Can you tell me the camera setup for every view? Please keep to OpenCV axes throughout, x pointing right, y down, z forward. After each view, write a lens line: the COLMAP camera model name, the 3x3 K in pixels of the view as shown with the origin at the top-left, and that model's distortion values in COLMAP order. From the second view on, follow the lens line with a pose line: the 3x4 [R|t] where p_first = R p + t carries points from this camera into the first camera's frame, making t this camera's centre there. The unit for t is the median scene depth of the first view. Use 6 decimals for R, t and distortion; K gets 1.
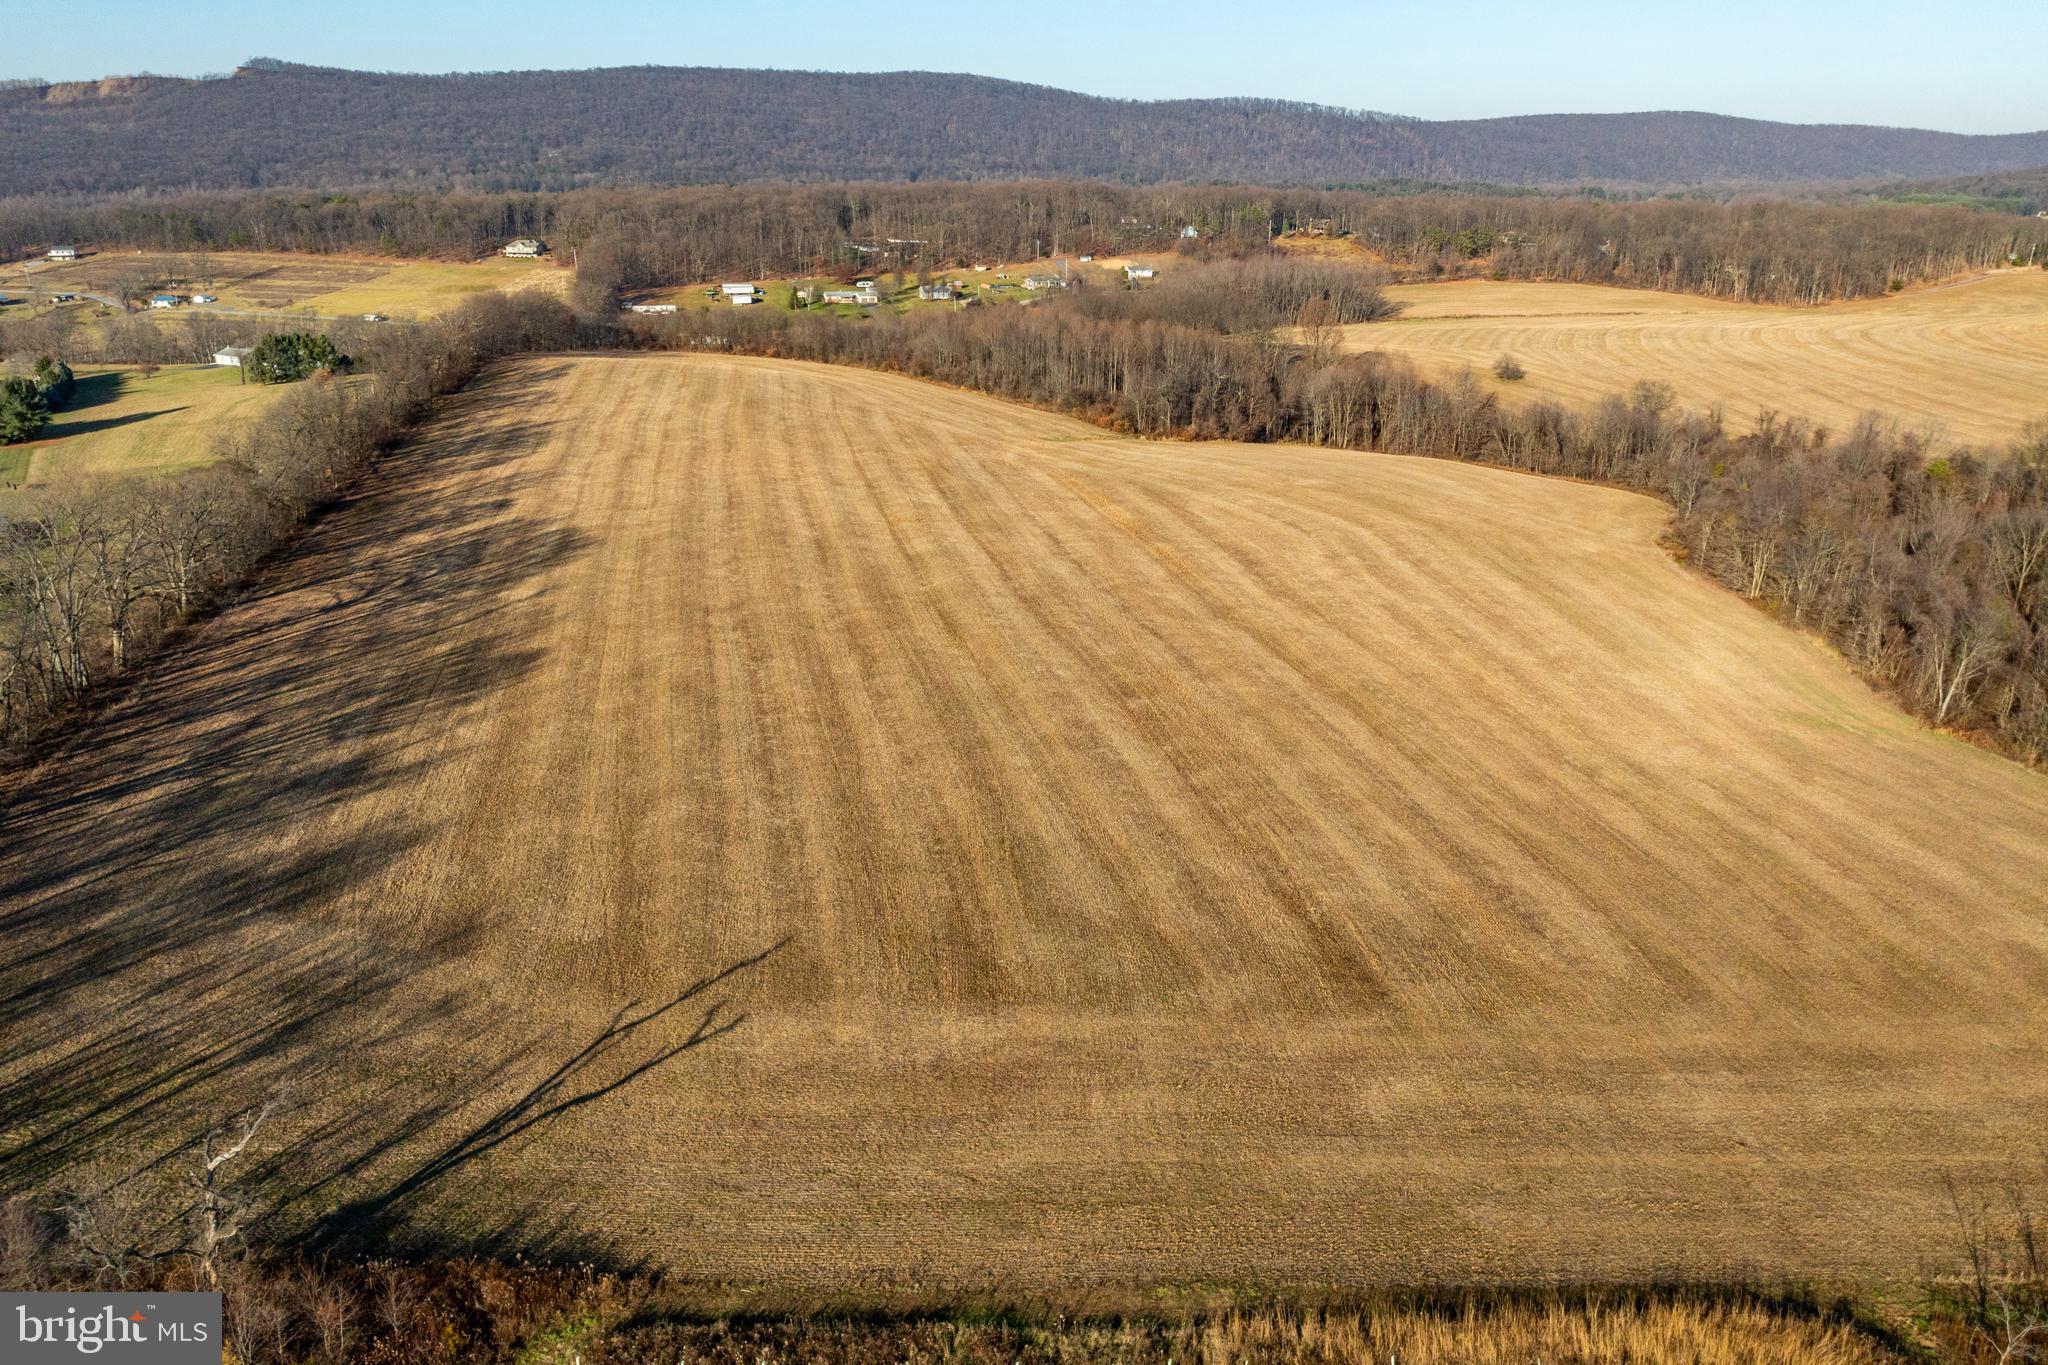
lens RADIAL K [[1452.3, 0, 1018.8], [0, 1452.3, 685.3], [0, 0, 1]] dist [-0.045599, 0.013860]
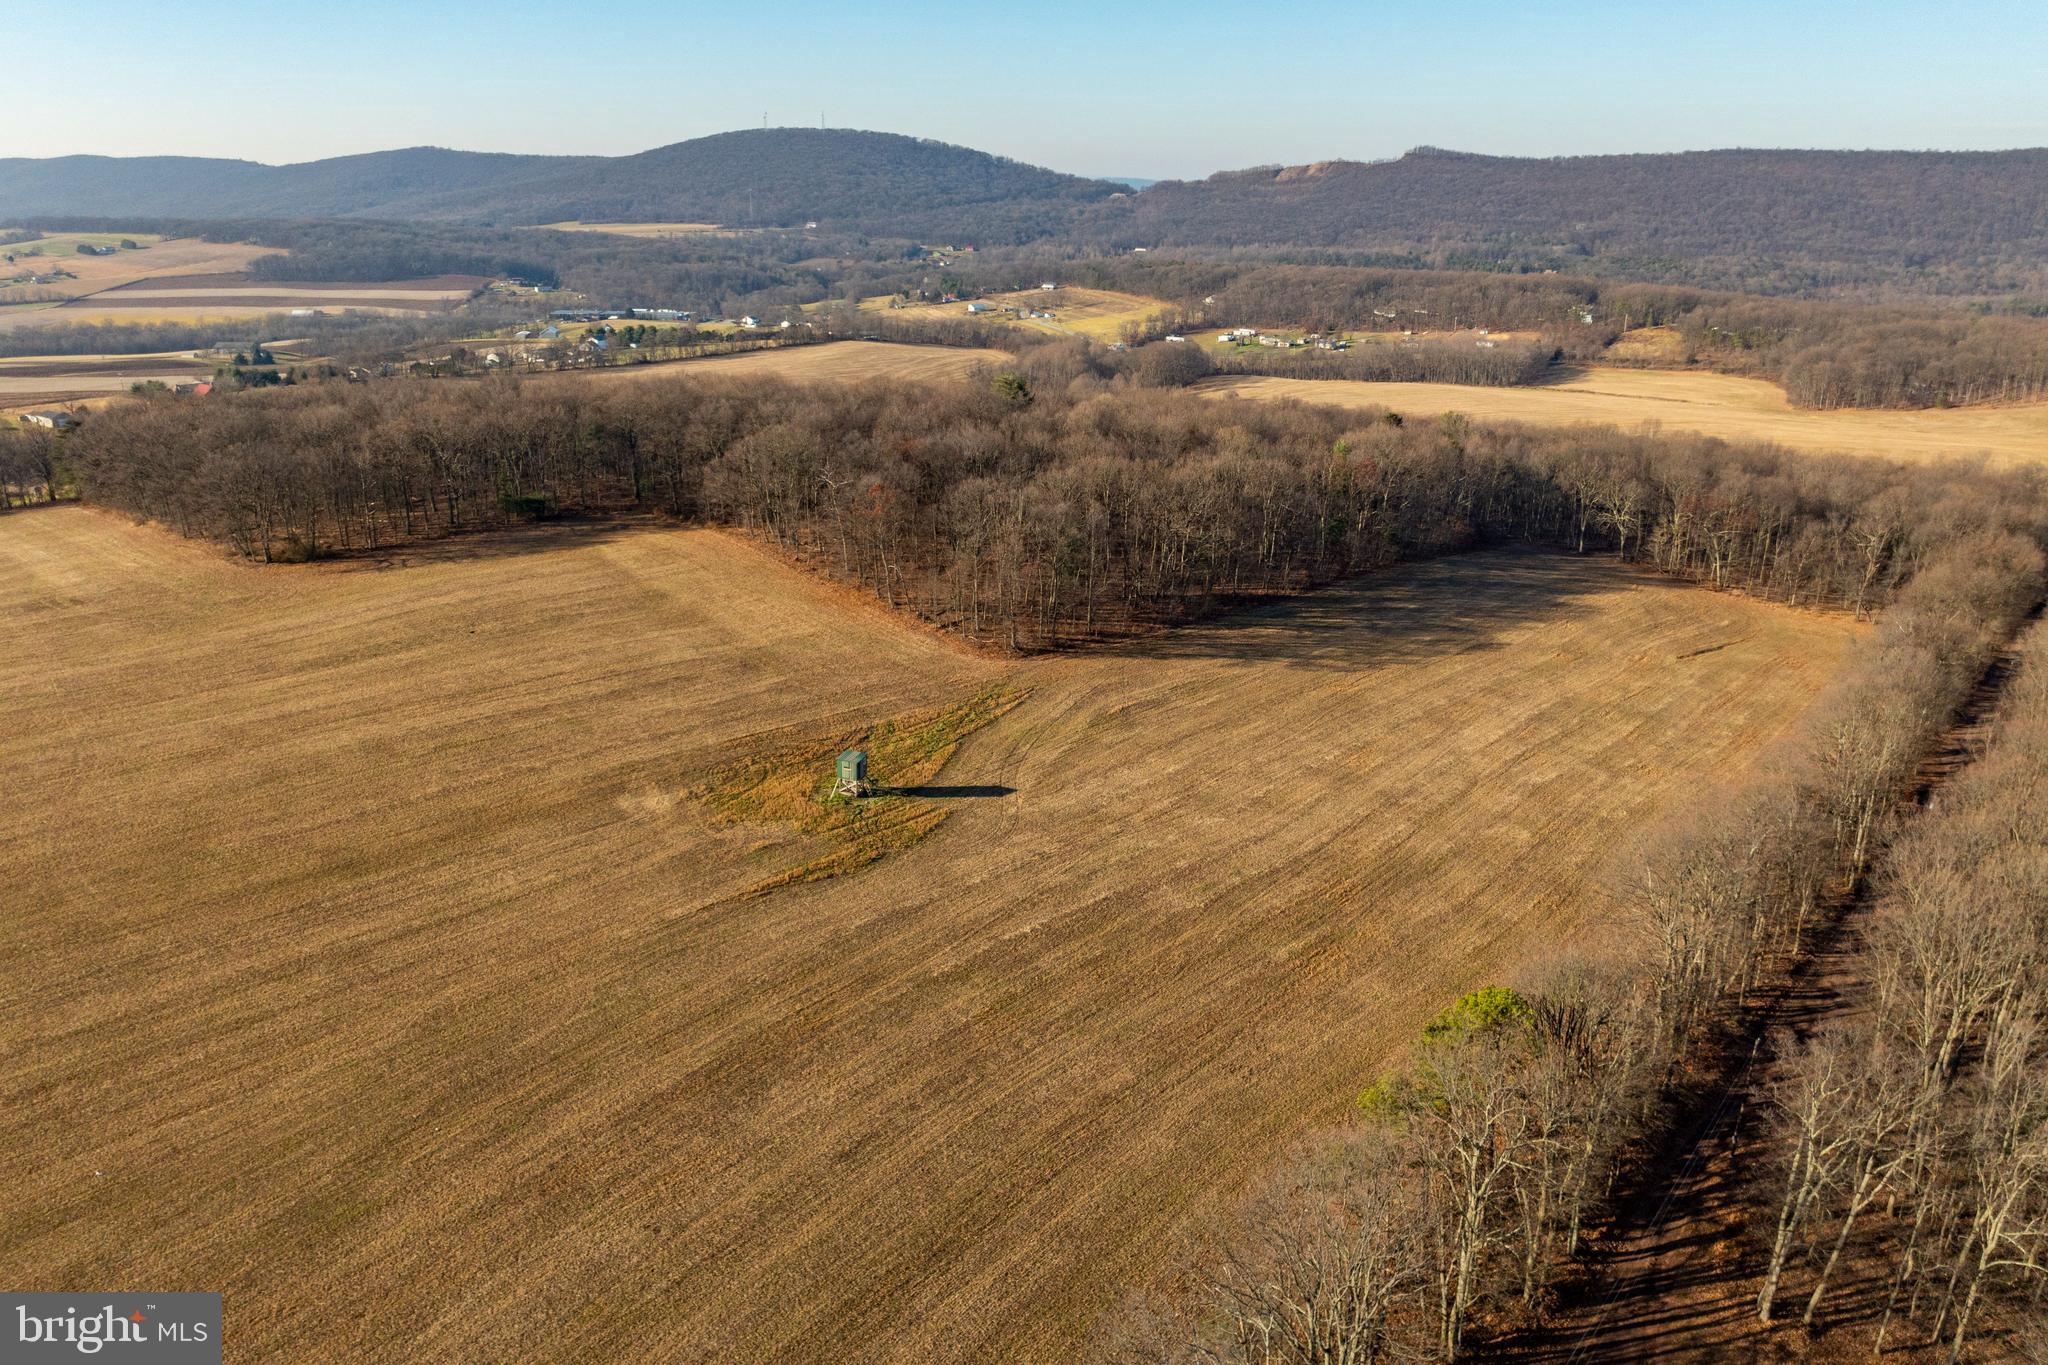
lens RADIAL K [[1452.3, 0, 1029.4], [0, 1452.3, 686.0], [0, 0, 1]] dist [-0.045599, 0.013860]
pose [[0.614574, 0.253853, -0.746899, 0.897459], [-0.273653, 0.956620, 0.099961, 0.009325], [0.739874, 0.142958, 0.657381, -0.179011]]
